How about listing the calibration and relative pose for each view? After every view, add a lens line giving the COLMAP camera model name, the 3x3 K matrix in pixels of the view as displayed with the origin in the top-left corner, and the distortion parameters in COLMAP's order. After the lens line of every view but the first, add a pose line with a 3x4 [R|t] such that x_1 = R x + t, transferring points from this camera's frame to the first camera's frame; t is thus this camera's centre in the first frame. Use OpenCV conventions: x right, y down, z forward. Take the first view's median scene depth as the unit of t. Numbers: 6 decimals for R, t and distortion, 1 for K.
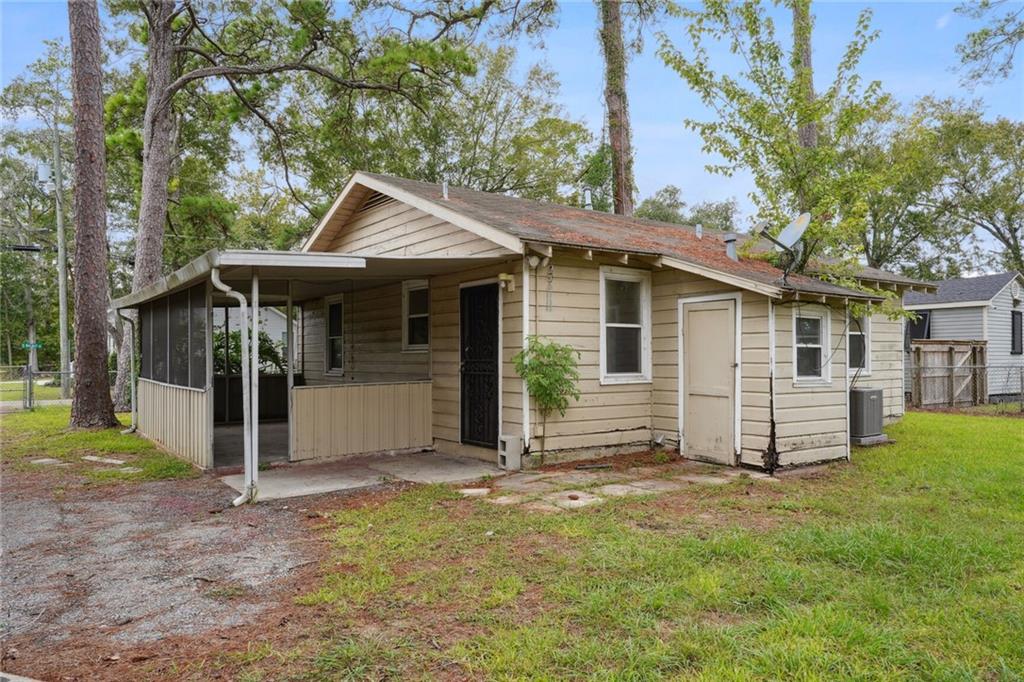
lens RADIAL K [[711.7, 0, 512.0], [0, 711.7, 345.0], [0, 0, 1]] dist [0.000130, -0.000004]
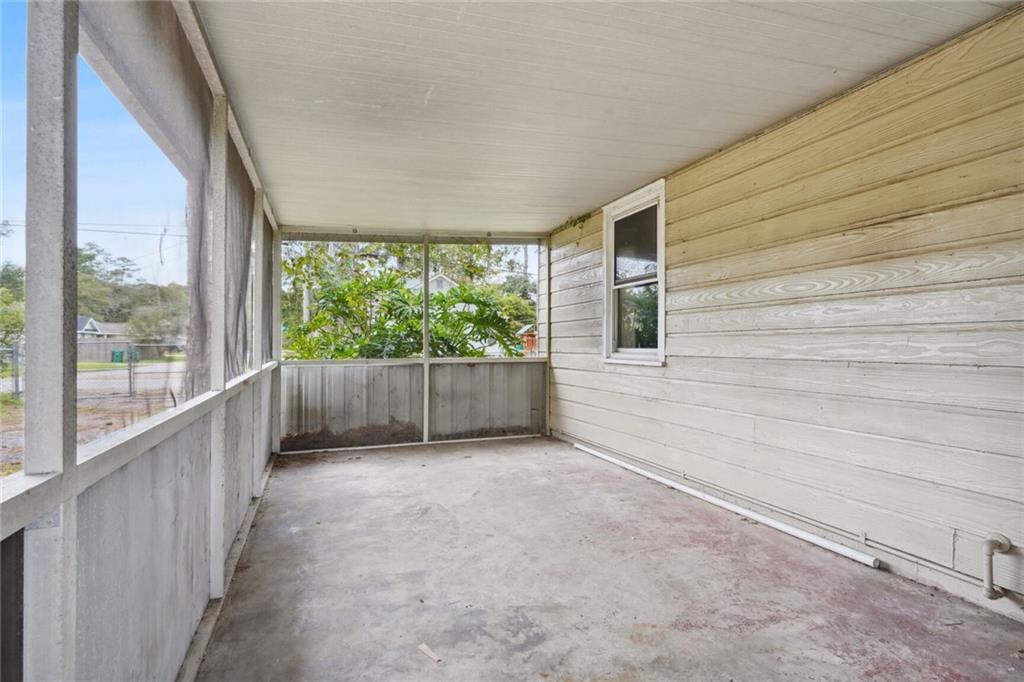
lens RADIAL K [[498.3, 0, 511.8], [0, 498.3, 342.2], [0, 0, 1]] dist [-0.002031, 0.000840]
pose [[0.971042, 0.002860, -0.238891, -0.236489], [-0.000658, 0.999957, 0.009295, 0.024336], [0.238907, -0.008869, 0.971002, 0.625085]]
